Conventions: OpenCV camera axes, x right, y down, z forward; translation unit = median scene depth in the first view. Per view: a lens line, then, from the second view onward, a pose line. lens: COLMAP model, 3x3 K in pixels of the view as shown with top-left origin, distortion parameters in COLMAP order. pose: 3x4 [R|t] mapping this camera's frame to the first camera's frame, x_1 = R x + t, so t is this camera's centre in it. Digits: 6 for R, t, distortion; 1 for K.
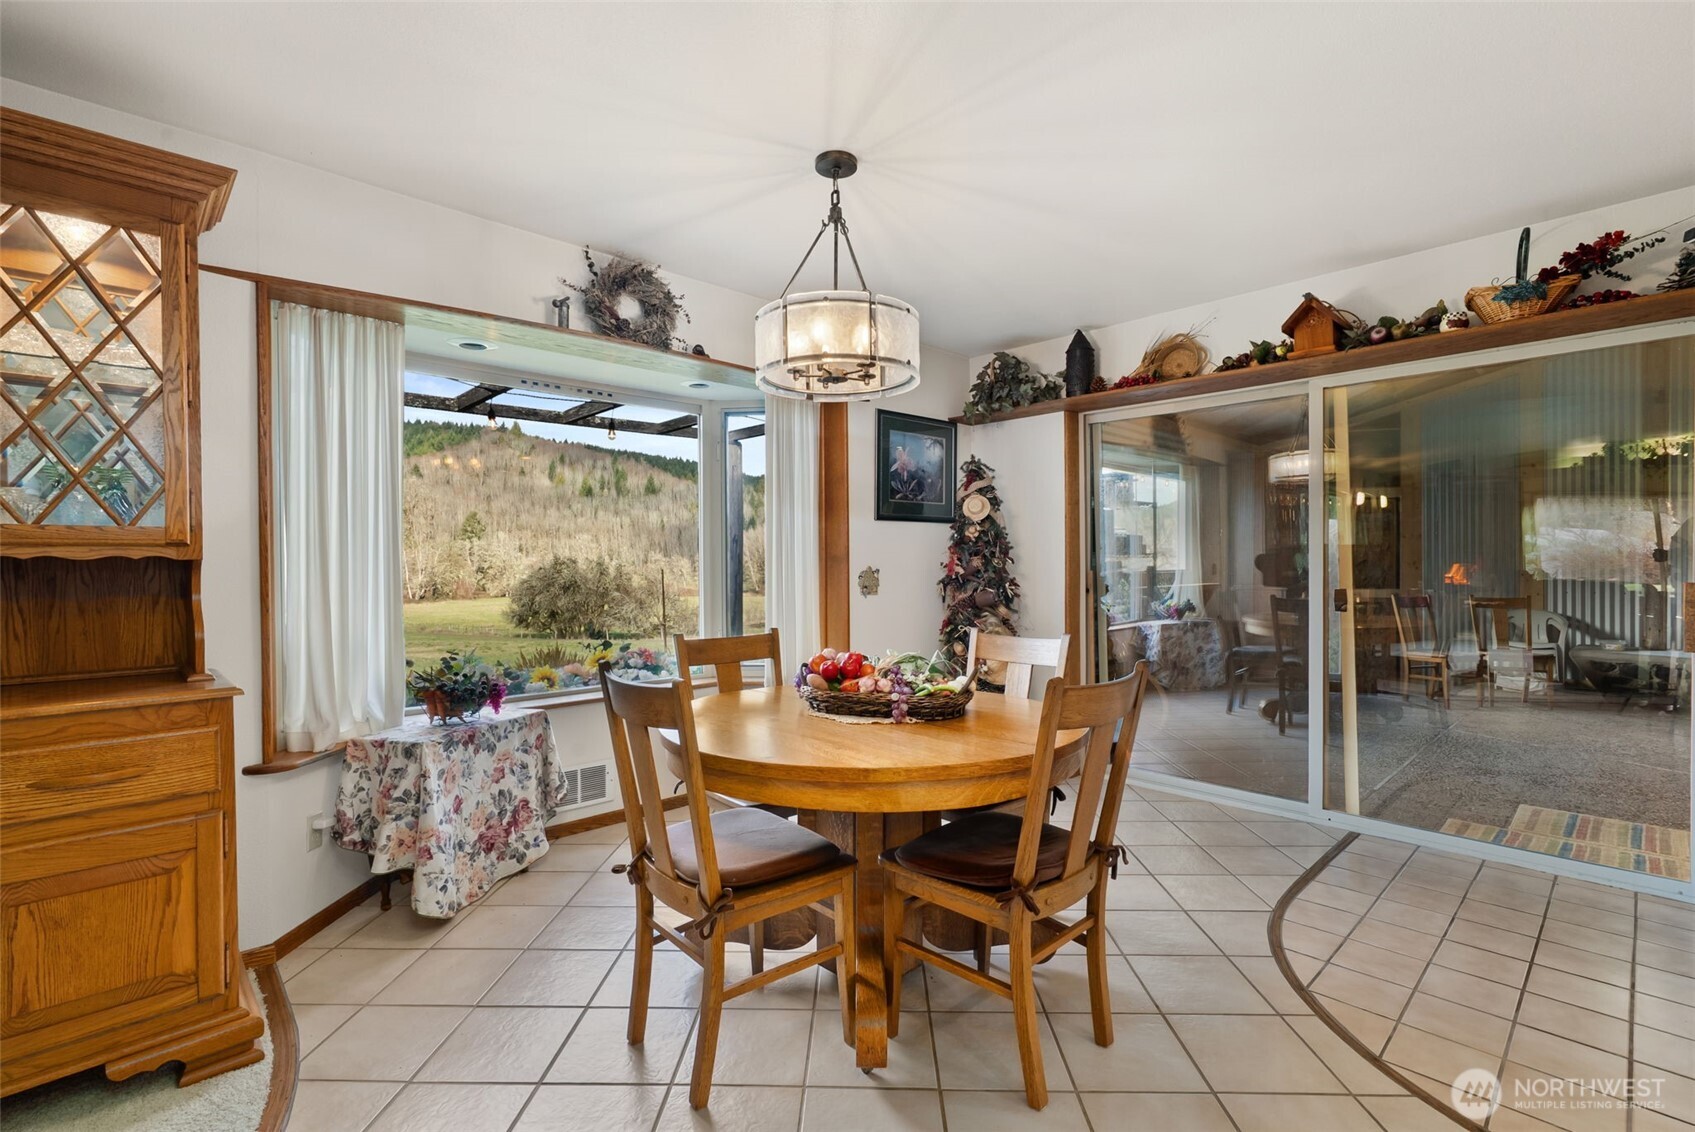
lens RADIAL K [[779.8, 0, 855.1], [0, 779.8, 570.4], [0, 0, 1]] dist [0.000213, 0.000336]
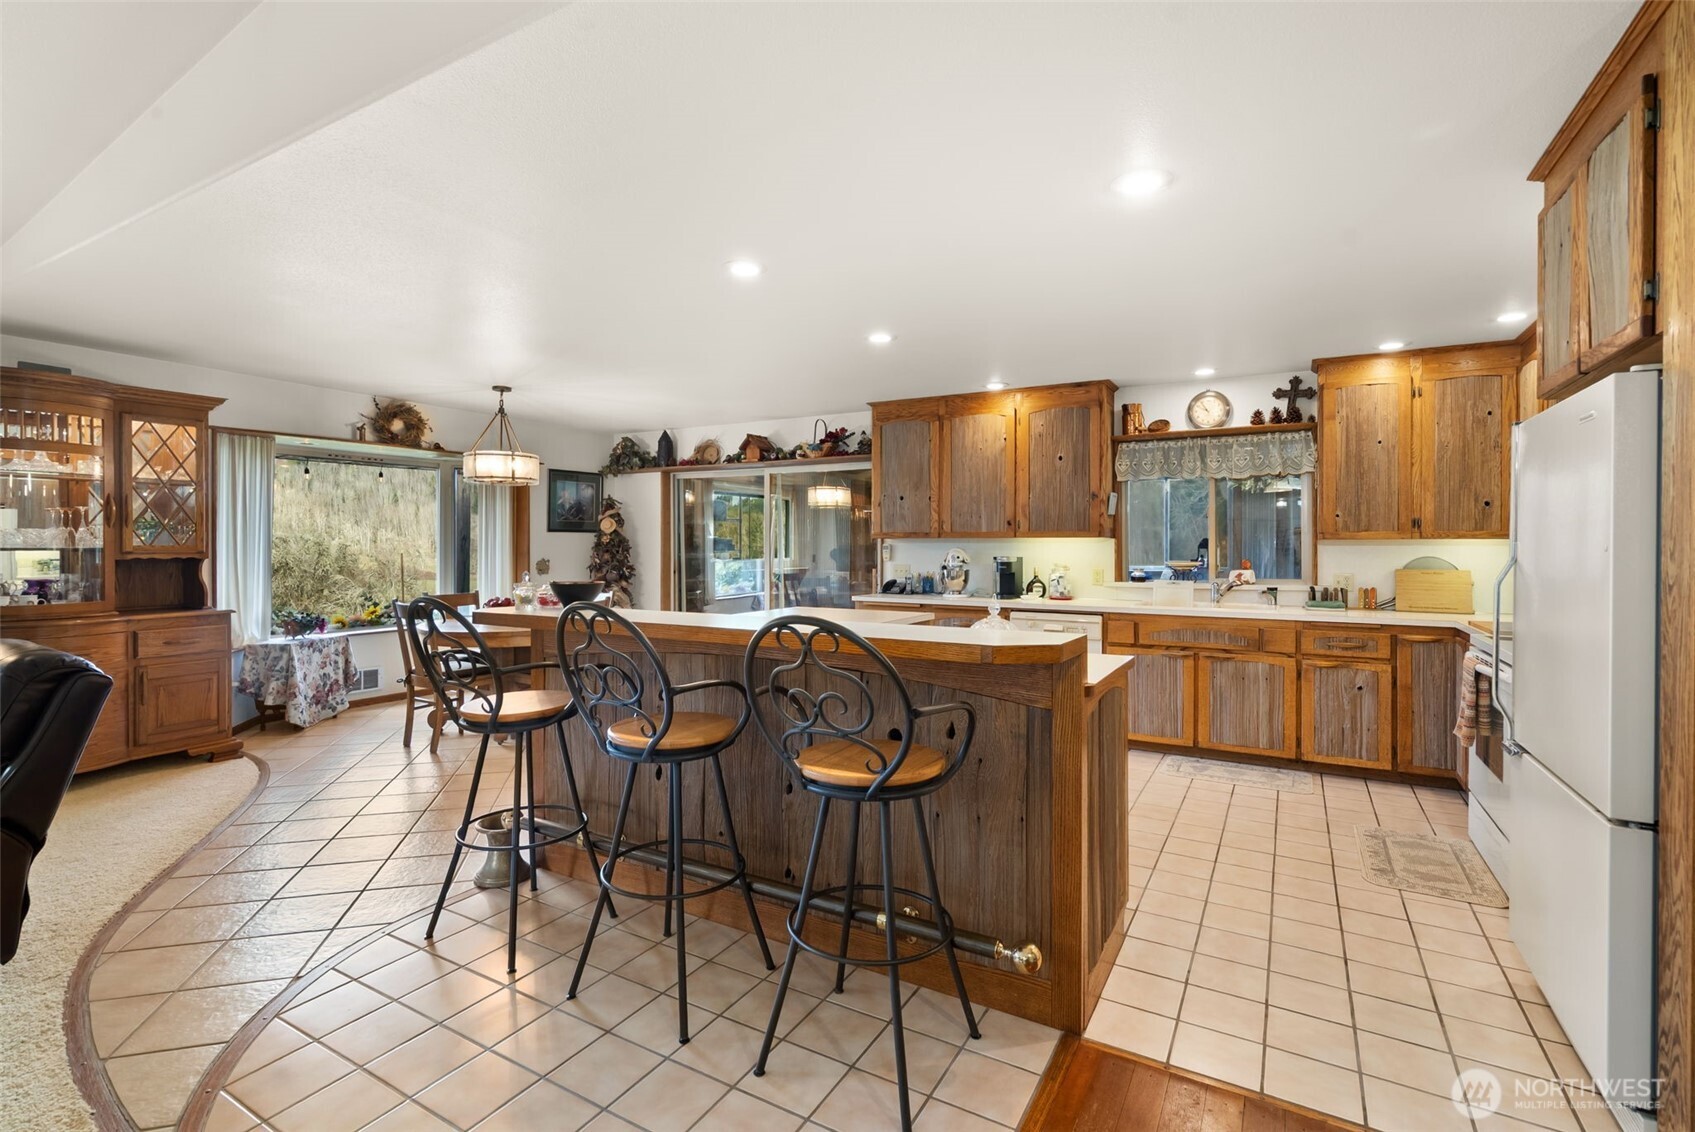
lens RADIAL K [[779.8, 0, 832.7], [0, 779.8, 552.2], [0, 0, 1]] dist [0.000213, 0.000336]
pose [[0.963983, 0.007173, 0.265869, 0.244703], [-0.006805, 0.999974, -0.002305, -0.026114], [-0.265878, 0.000412, 0.964006, -1.180323]]
